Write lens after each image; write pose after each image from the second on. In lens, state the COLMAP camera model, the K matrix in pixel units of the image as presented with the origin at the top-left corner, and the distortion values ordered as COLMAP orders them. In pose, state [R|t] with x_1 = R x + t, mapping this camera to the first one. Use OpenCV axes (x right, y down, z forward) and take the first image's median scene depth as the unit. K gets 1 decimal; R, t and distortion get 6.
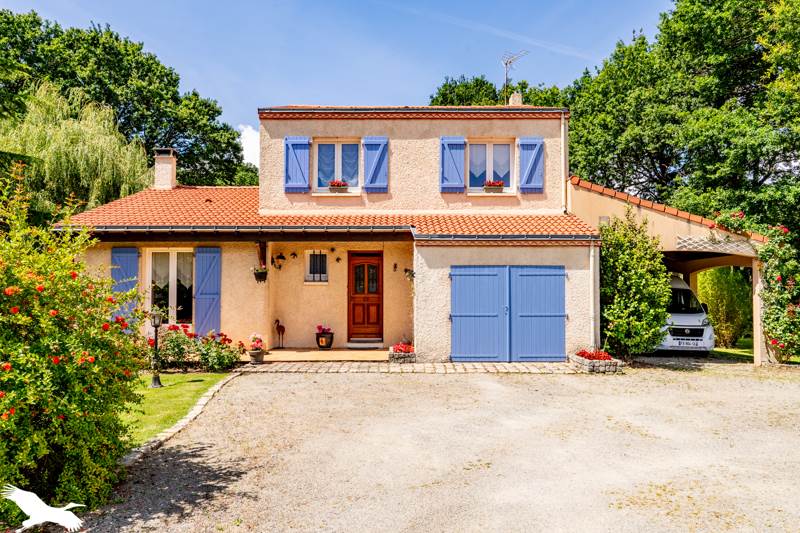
lens RADIAL K [[558.5, 0, 400.0], [0, 558.5, 268.7], [0, 0, 1]] dist [-0.002367, -0.000113]
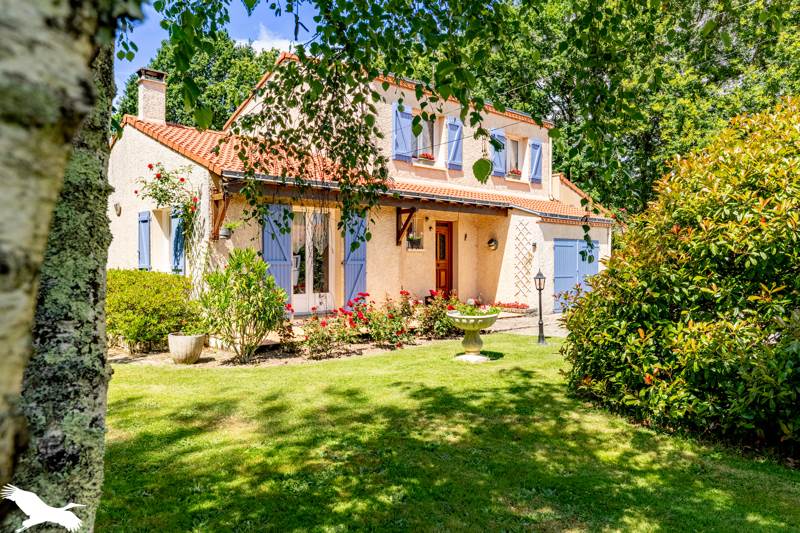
lens RADIAL K [[558.5, 0, 399.8], [0, 558.5, 265.4], [0, 0, 1]] dist [-0.002367, -0.000113]
pose [[0.738315, -0.002299, 0.674452, -0.876700], [-0.036177, 0.998420, 0.043006, 0.011240], [-0.673485, -0.056151, 0.737065, 0.244879]]
